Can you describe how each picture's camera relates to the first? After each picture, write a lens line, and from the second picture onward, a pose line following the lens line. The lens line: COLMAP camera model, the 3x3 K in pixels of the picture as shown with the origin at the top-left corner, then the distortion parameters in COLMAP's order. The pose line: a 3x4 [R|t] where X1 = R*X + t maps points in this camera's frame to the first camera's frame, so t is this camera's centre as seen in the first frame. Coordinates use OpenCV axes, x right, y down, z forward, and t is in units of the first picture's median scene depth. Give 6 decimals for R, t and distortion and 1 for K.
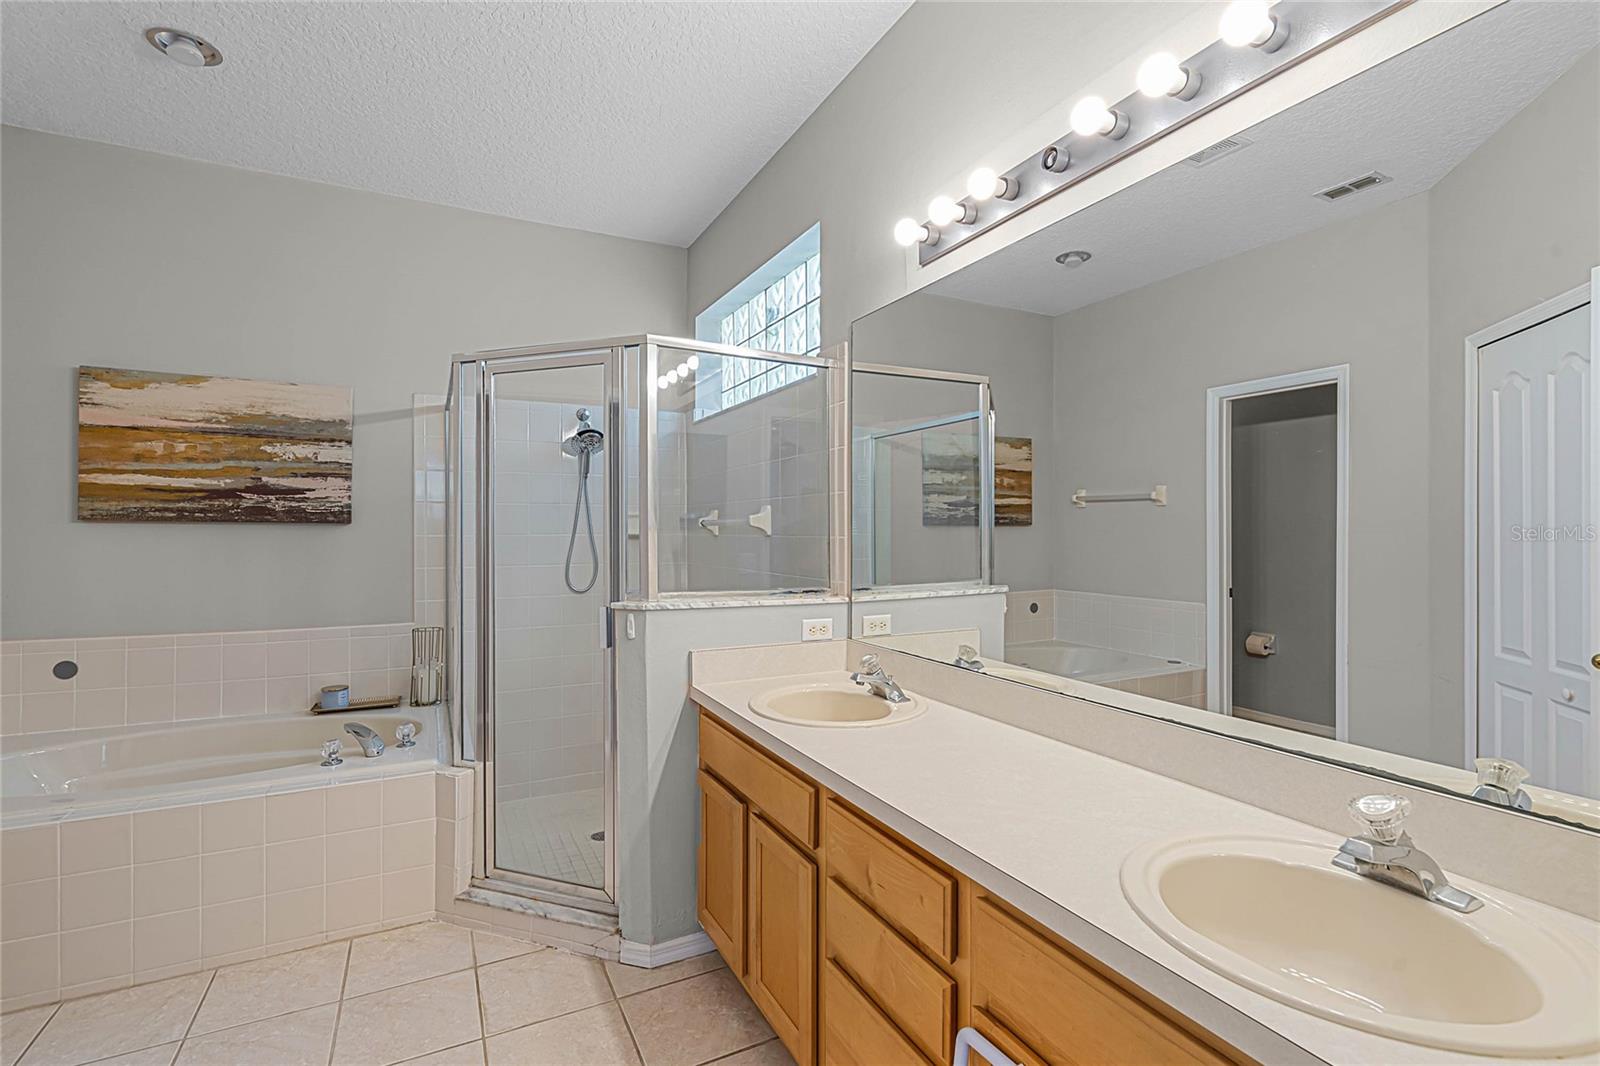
lens RADIAL K [[735.8, 0, 796.8], [0, 735.8, 547.1], [0, 0, 1]] dist [-0.011549, 0.008491]
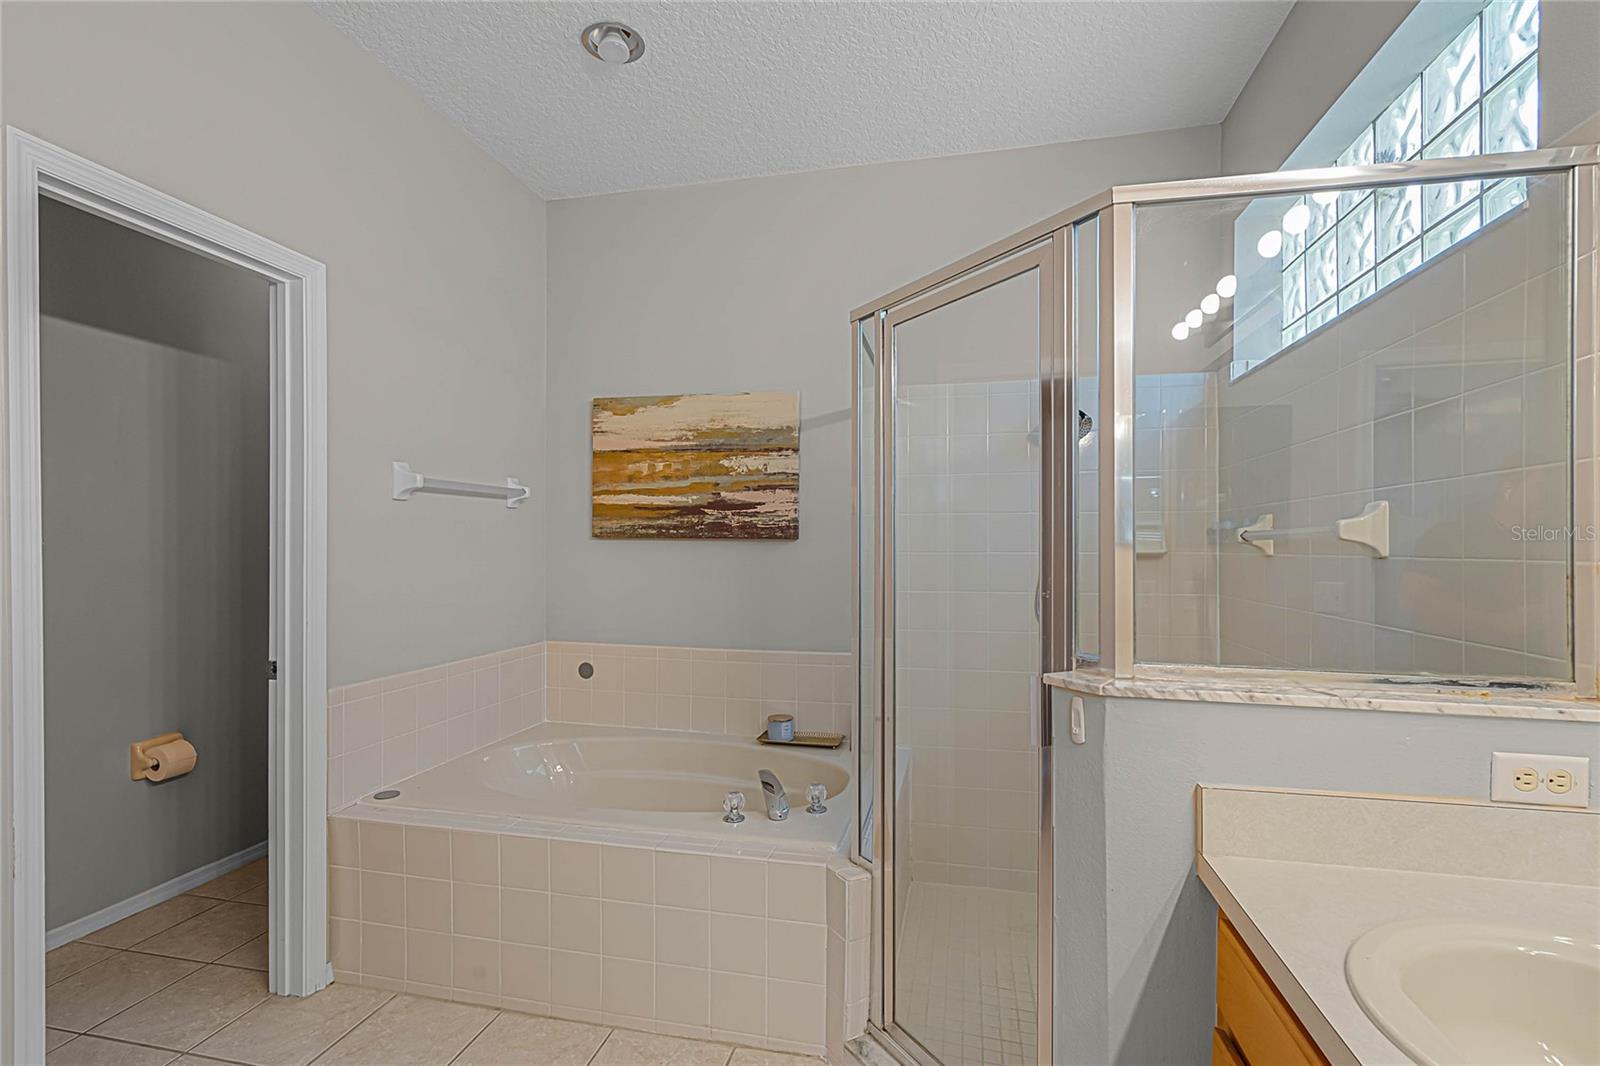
lens RADIAL K [[735.8, 0, 796.8], [0, 735.8, 547.1], [0, 0, 1]] dist [-0.011549, 0.008491]
pose [[0.769997, 0.001079, -0.638046, -0.026444], [-0.015450, 0.999737, -0.016954, -0.007402], [0.637860, 0.022913, 0.769812, 0.319365]]
